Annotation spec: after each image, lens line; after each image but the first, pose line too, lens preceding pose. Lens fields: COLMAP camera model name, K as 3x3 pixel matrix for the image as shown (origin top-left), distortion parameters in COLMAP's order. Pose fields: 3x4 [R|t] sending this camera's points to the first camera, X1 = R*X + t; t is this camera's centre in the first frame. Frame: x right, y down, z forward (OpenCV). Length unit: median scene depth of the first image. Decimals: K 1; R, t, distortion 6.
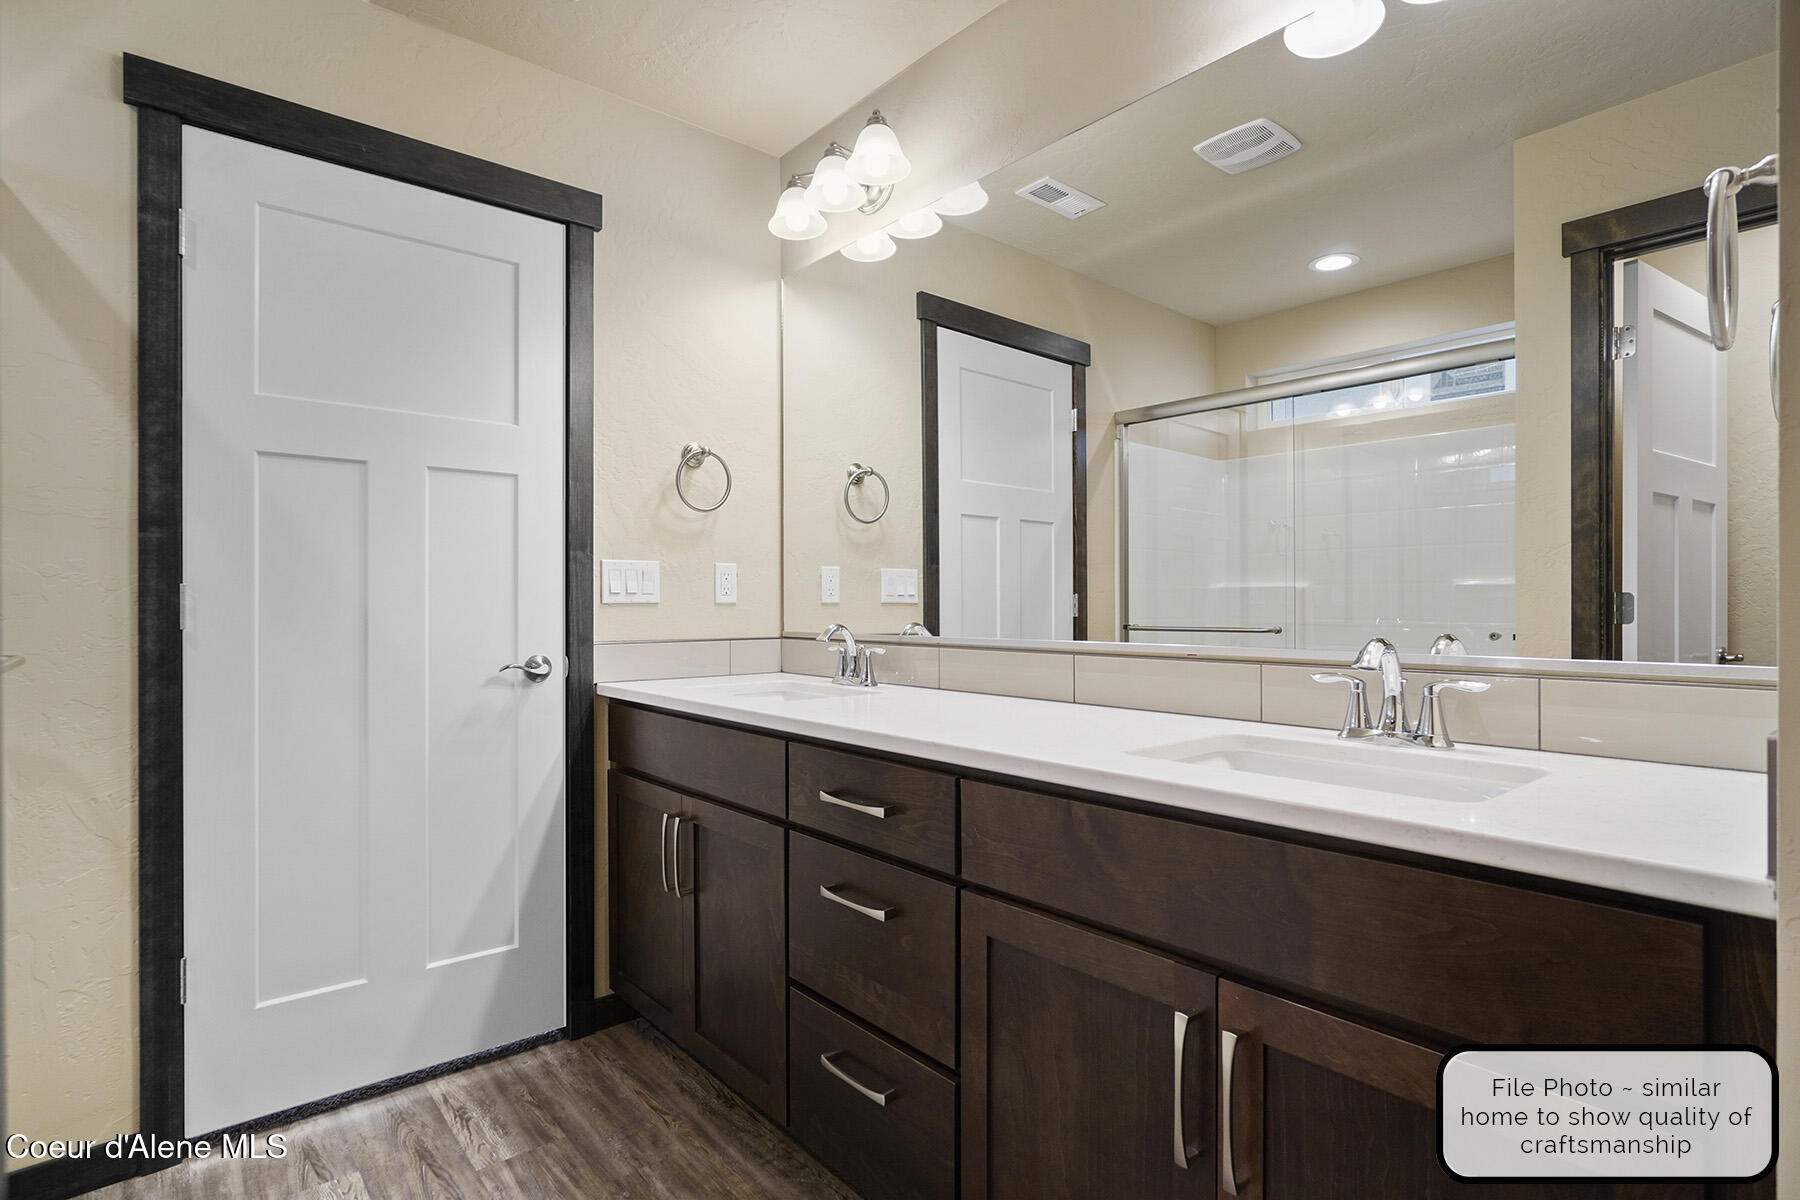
lens RADIAL K [[901.9, 0, 900.0], [0, 901.9, 600.0], [0, 0, 1]] dist [0.000453, 0.000253]
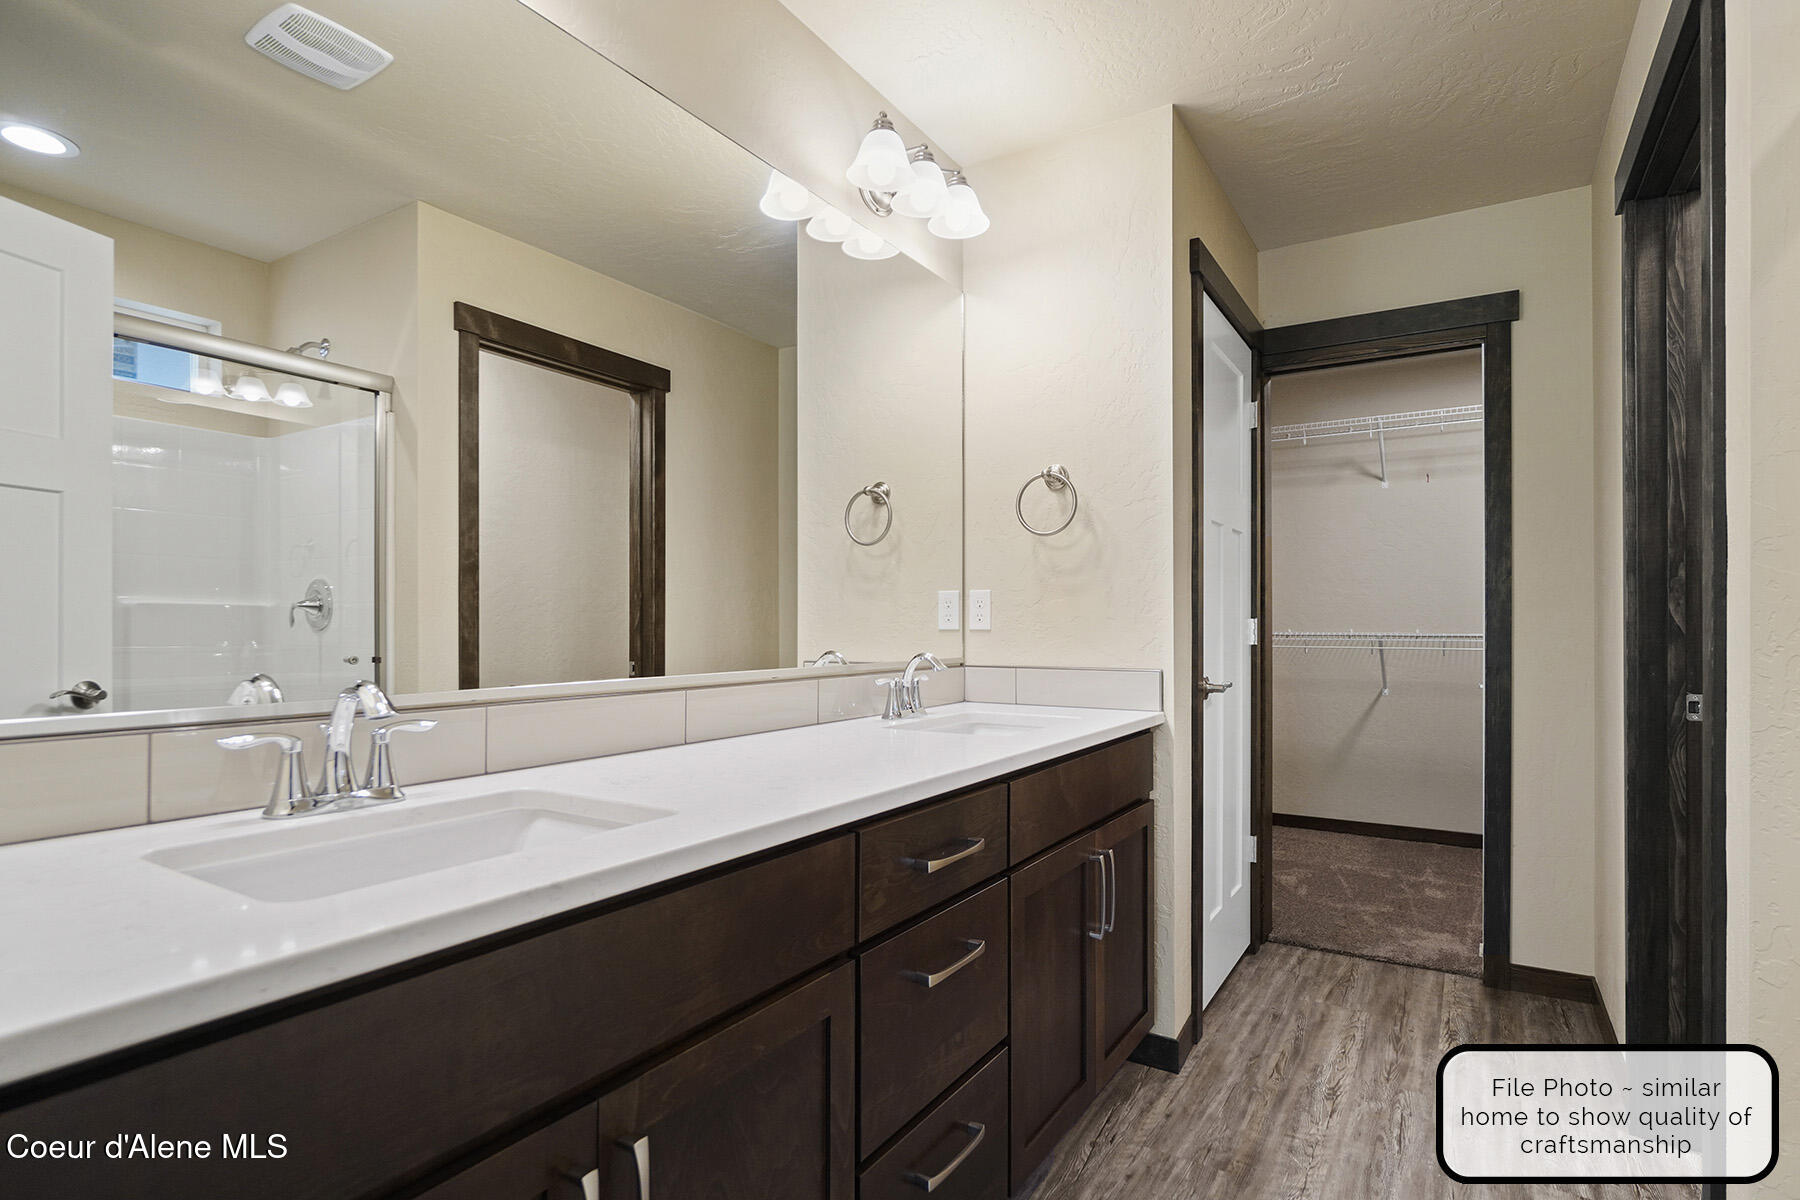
lens RADIAL K [[910.2, 0, 900.5], [0, 910.2, 637.6], [0, 0, 1]] dist [0.000246, 0.000067]
pose [[-0.302667, 0.002017, 0.953094, -1.062138], [0.010034, 0.999949, 0.001070, 0.007167], [-0.953044, 0.009887, -0.302672, 1.549901]]
